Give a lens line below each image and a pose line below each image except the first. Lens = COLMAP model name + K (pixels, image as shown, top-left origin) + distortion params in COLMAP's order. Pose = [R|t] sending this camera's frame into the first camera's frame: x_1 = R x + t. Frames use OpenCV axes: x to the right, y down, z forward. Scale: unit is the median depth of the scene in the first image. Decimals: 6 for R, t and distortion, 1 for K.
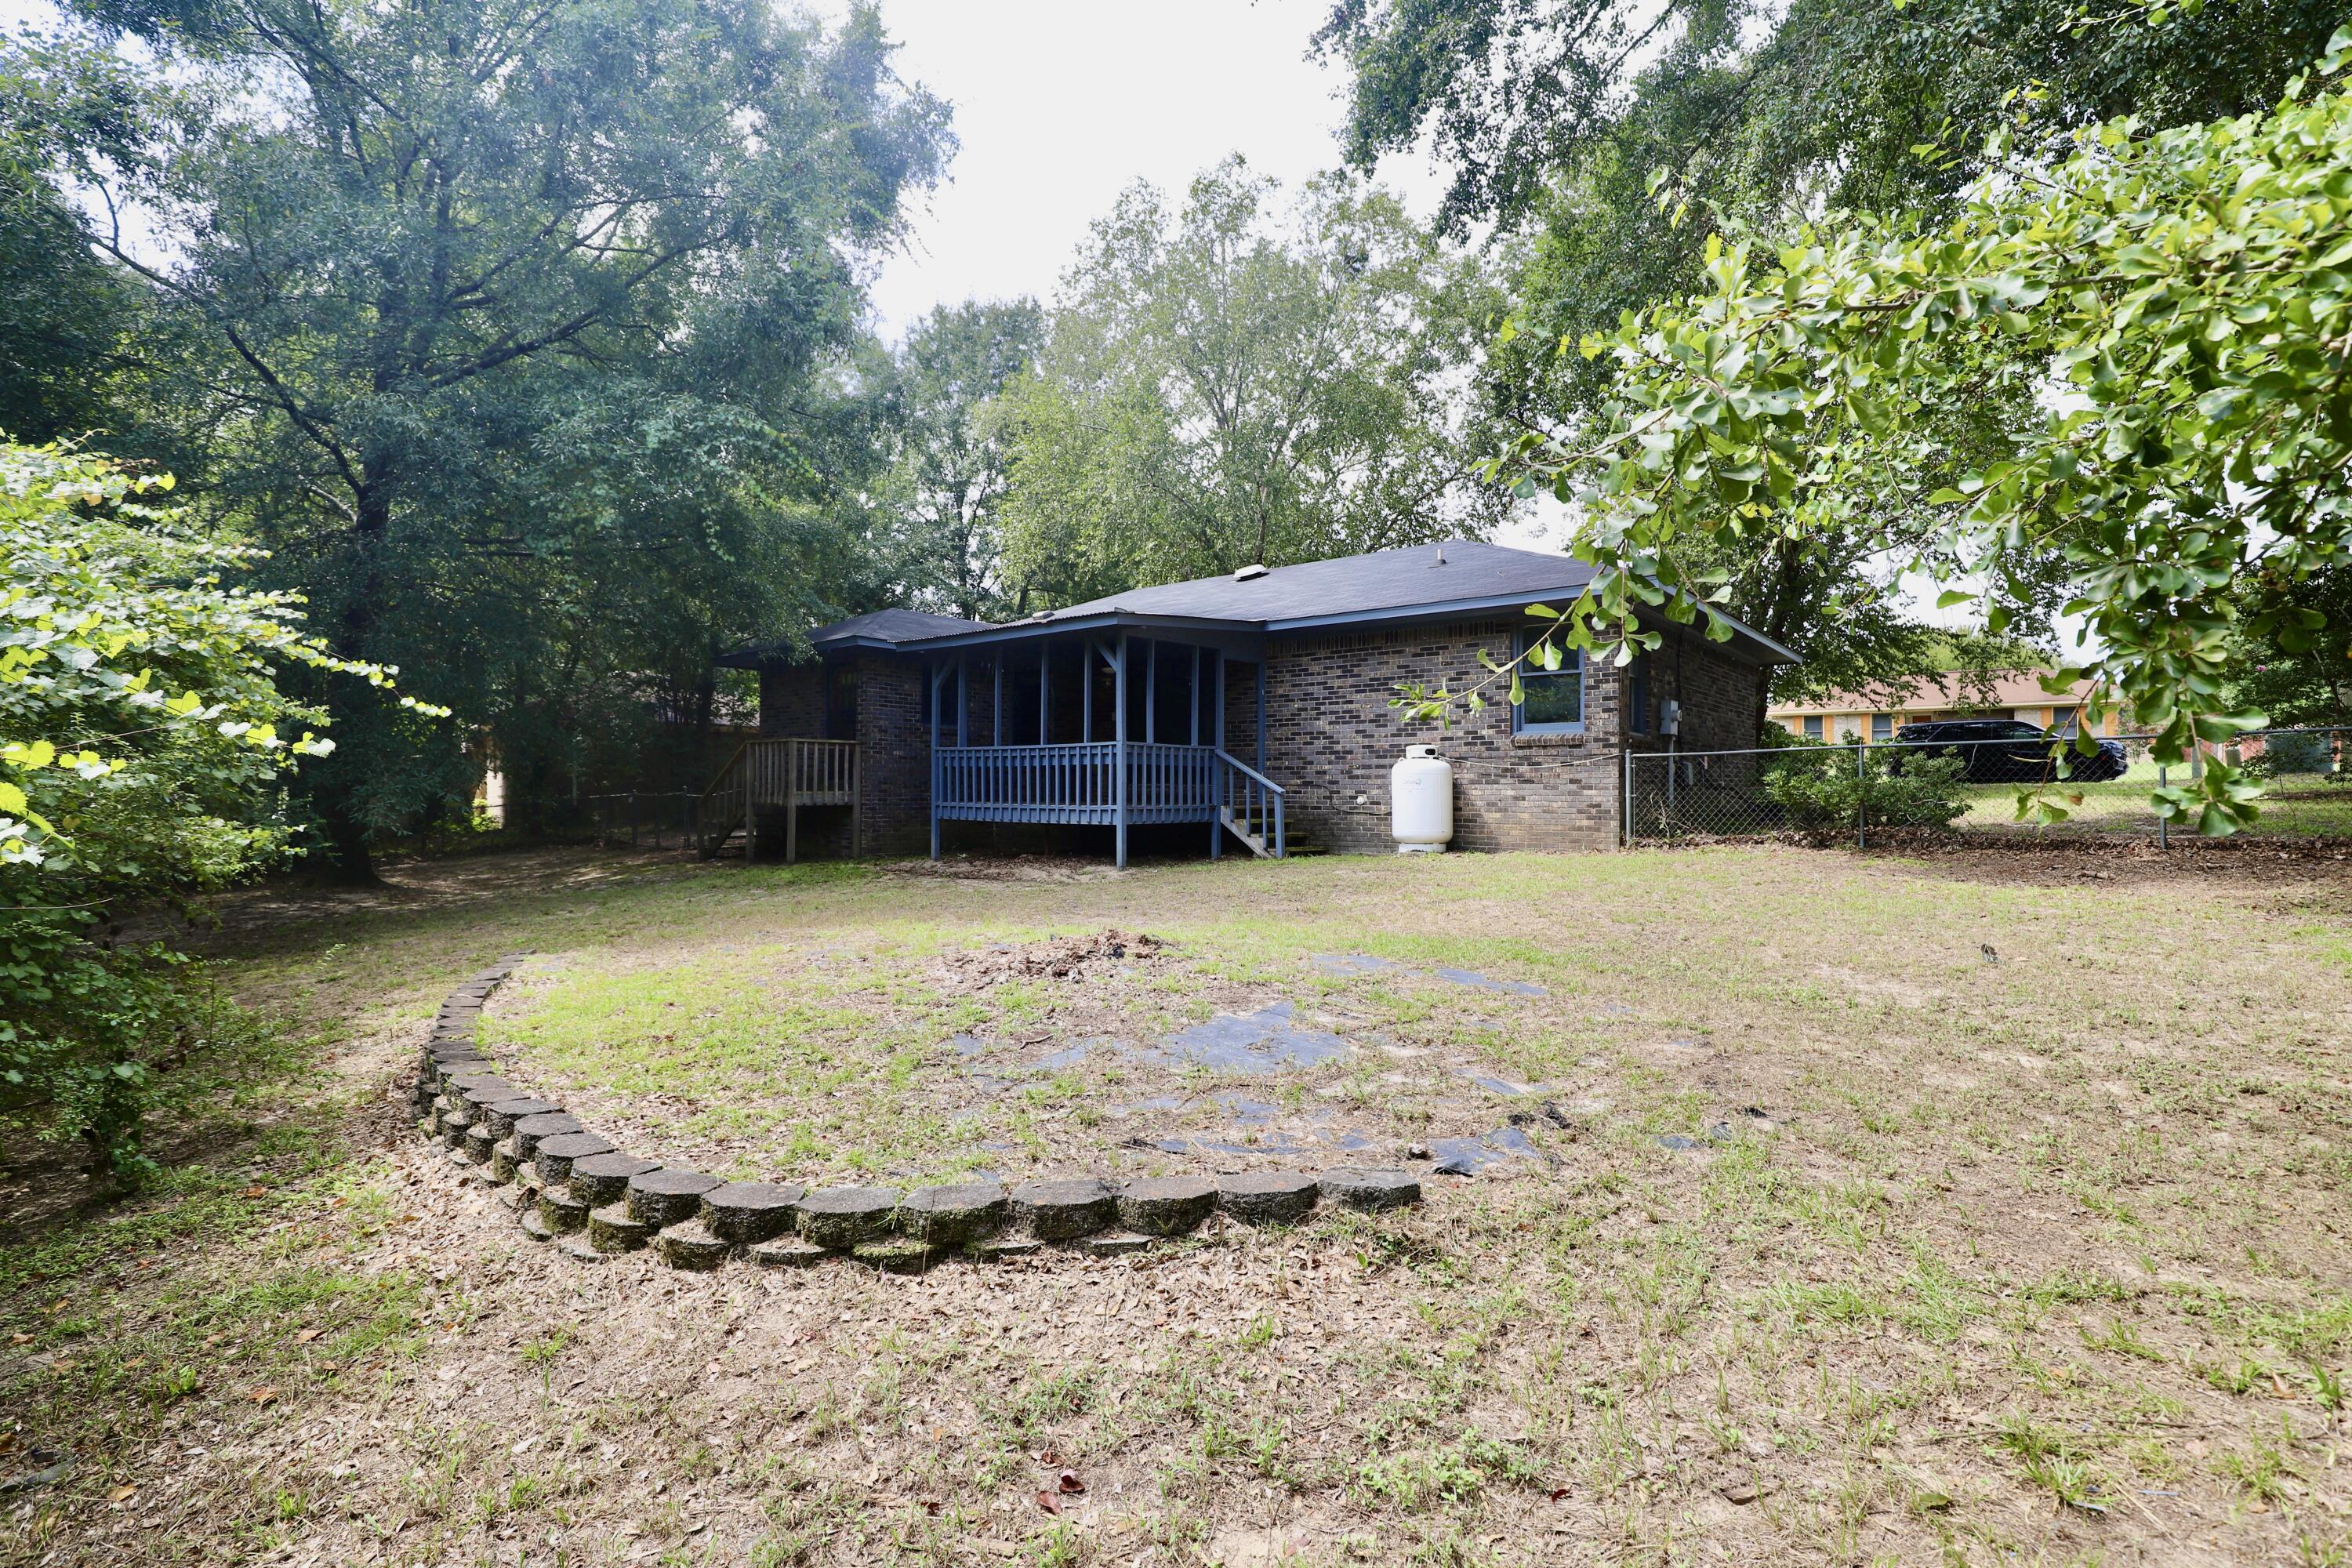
lens RADIAL K [[1088.0, 0, 1170.7], [0, 1088.0, 778.6], [0, 0, 1]] dist [-0.032267, 0.004649]
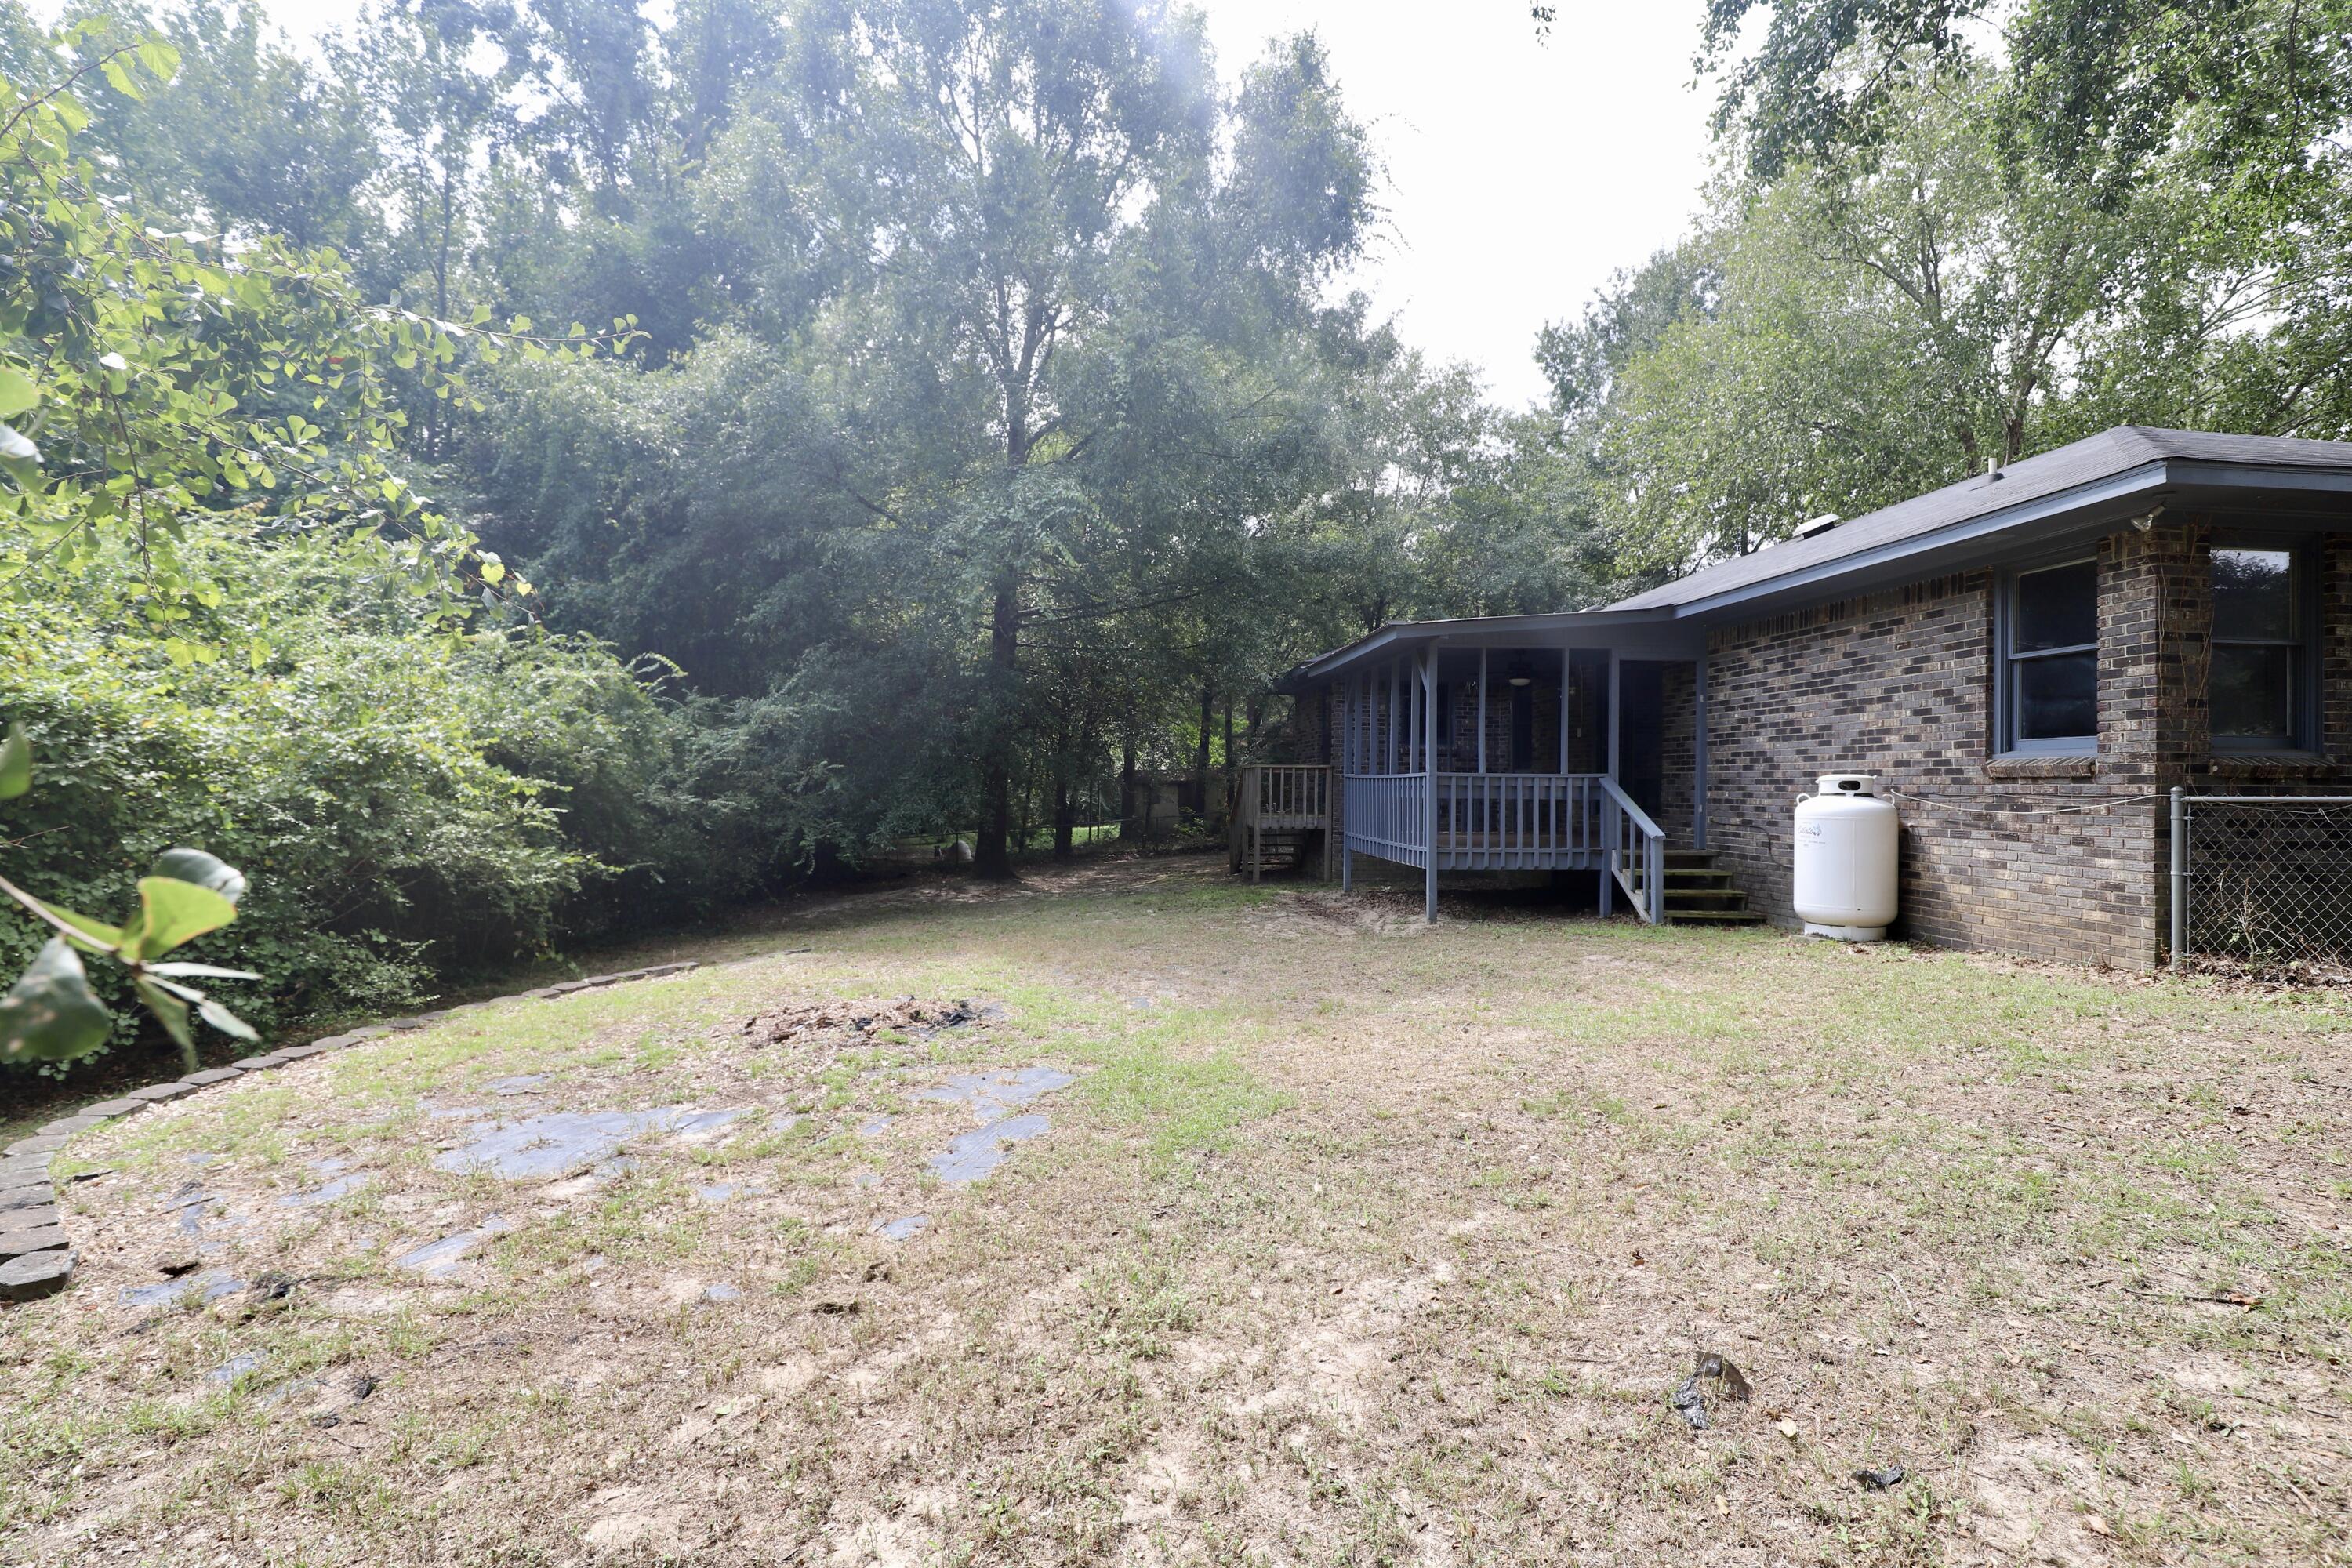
lens RADIAL K [[1088.0, 0, 1170.6], [0, 1088.0, 776.3], [0, 0, 1]] dist [-0.032267, 0.004649]
pose [[0.704626, 0.002764, -0.709574, 0.405825], [-0.006110, 0.999979, -0.002172, -0.025627], [0.709553, 0.005866, 0.704628, 0.252899]]
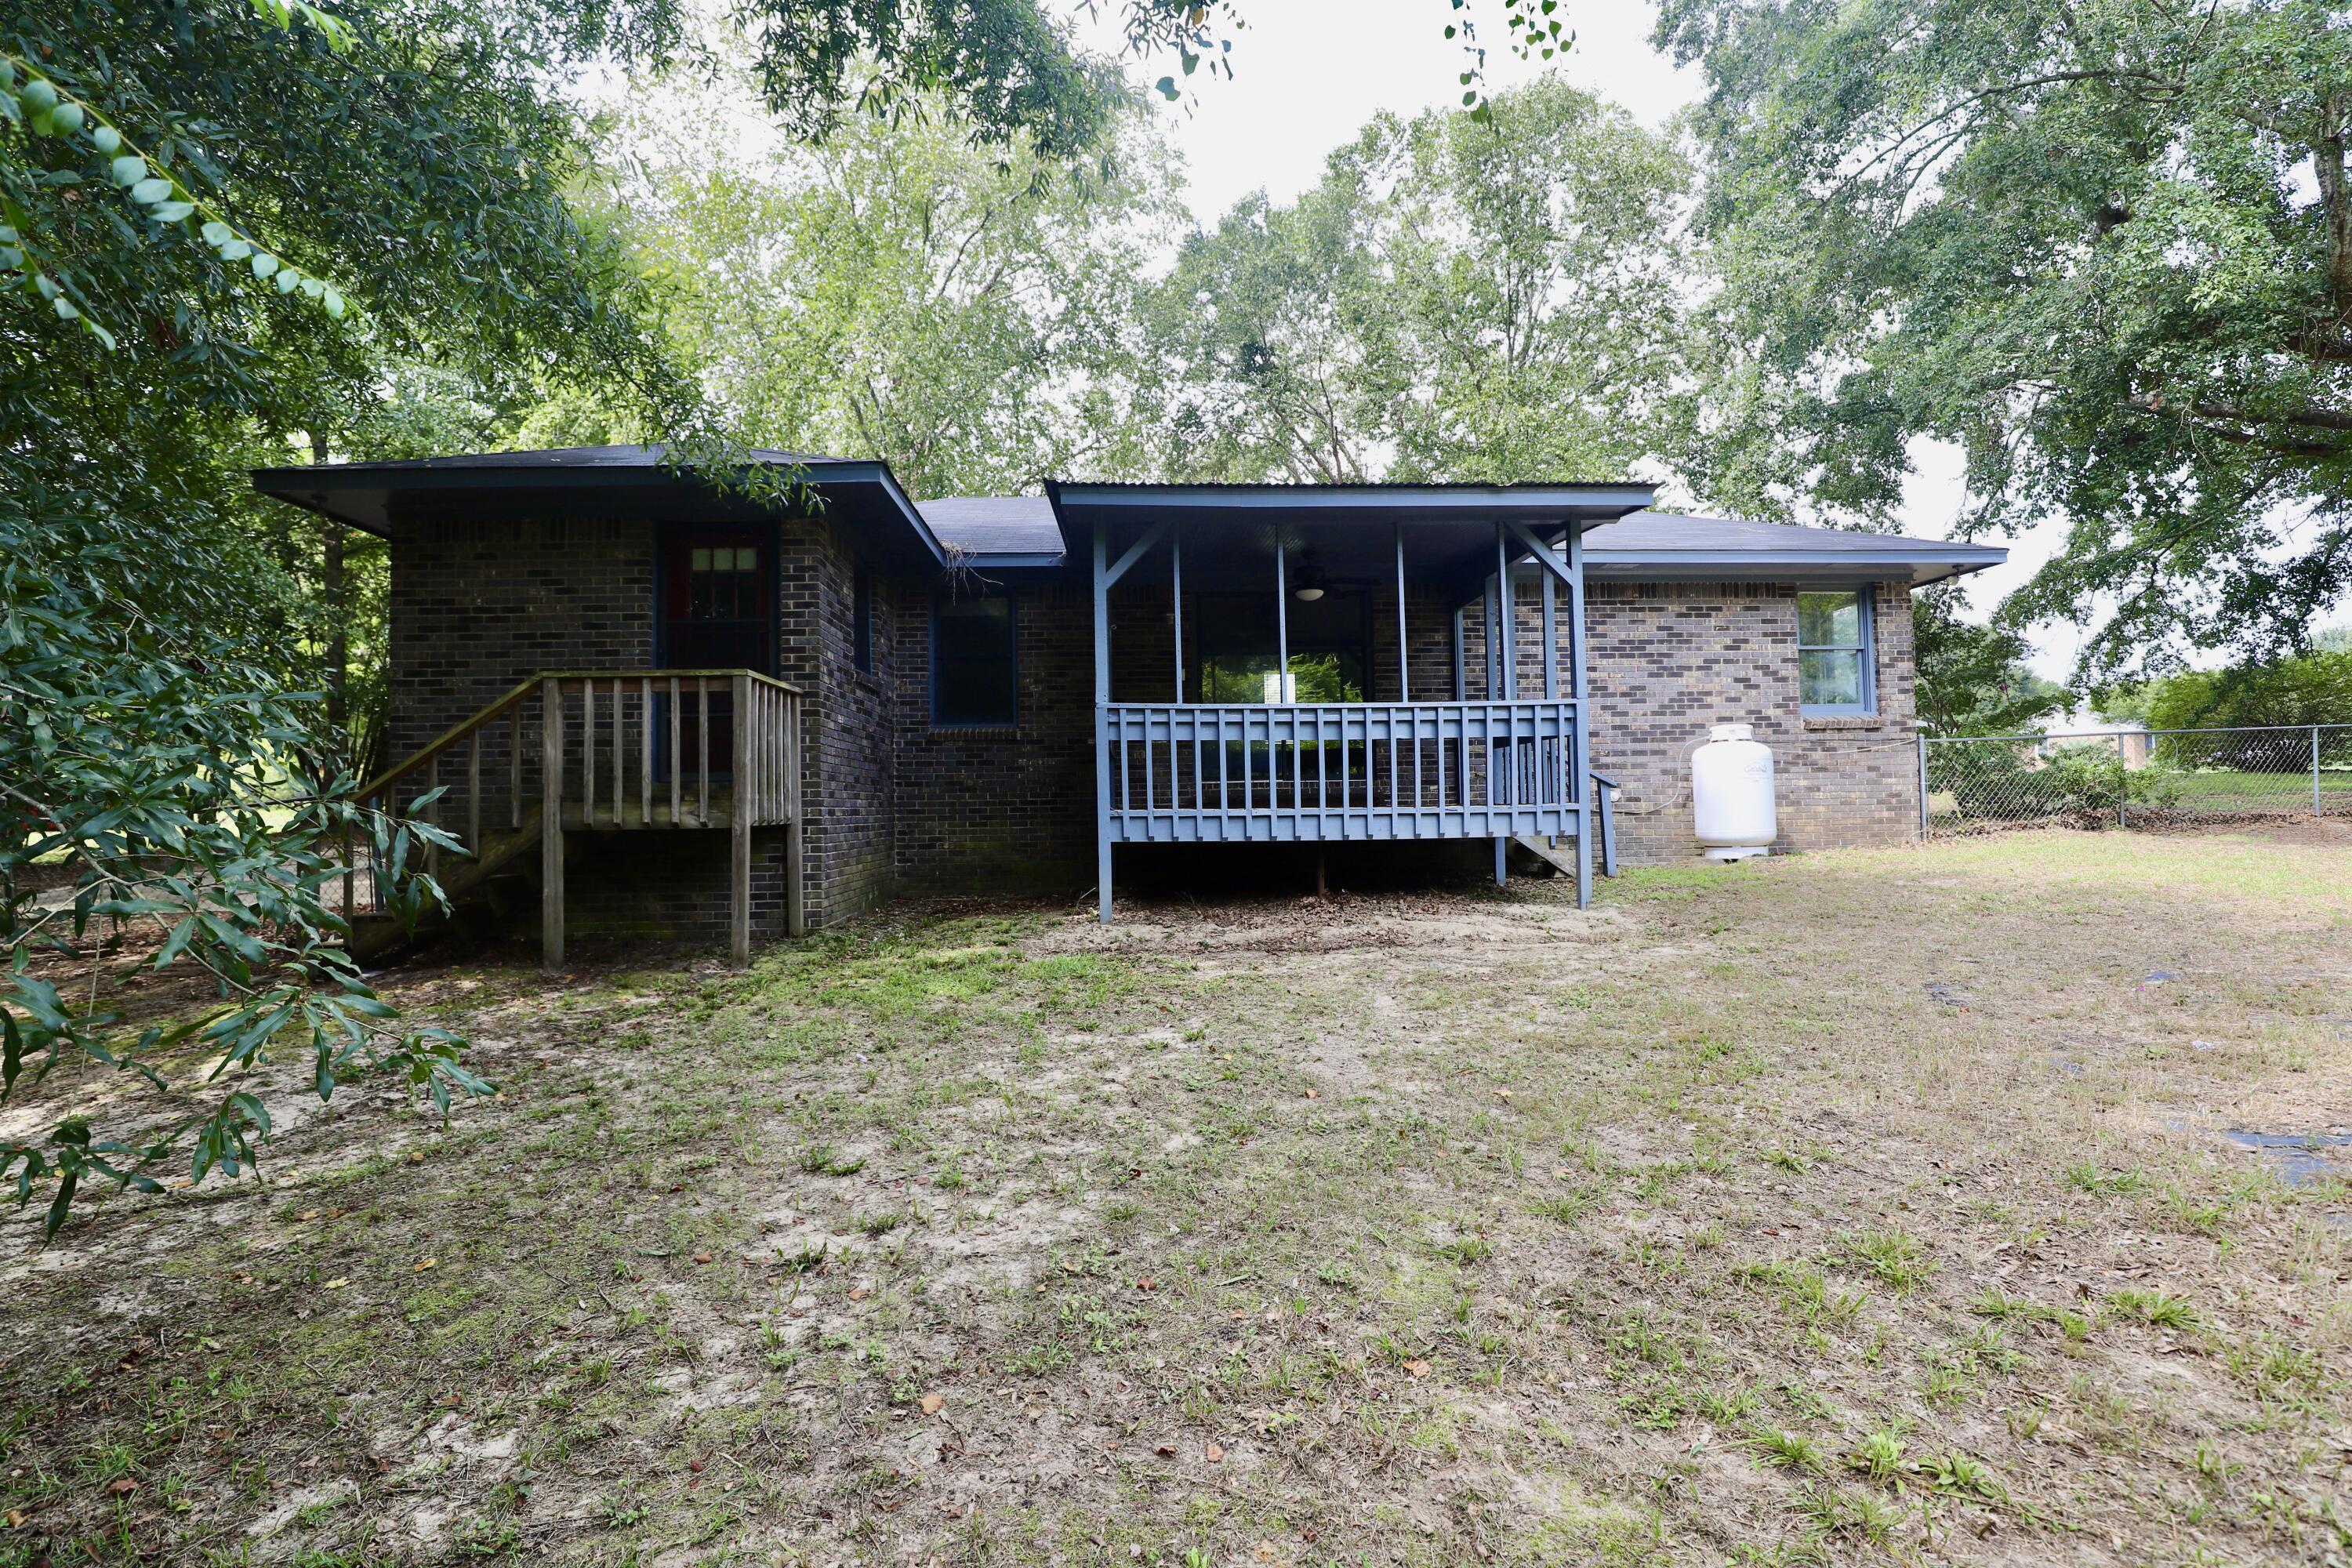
lens RADIAL K [[1088.0, 0, 1175.5], [0, 1088.0, 772.3], [0, 0, 1]] dist [-0.032267, 0.004649]
pose [[0.728212, 0.007200, 0.685314, -0.621399], [0.012360, 0.999644, -0.023635, 0.018282], [-0.685240, 0.025682, 0.727864, 0.701338]]
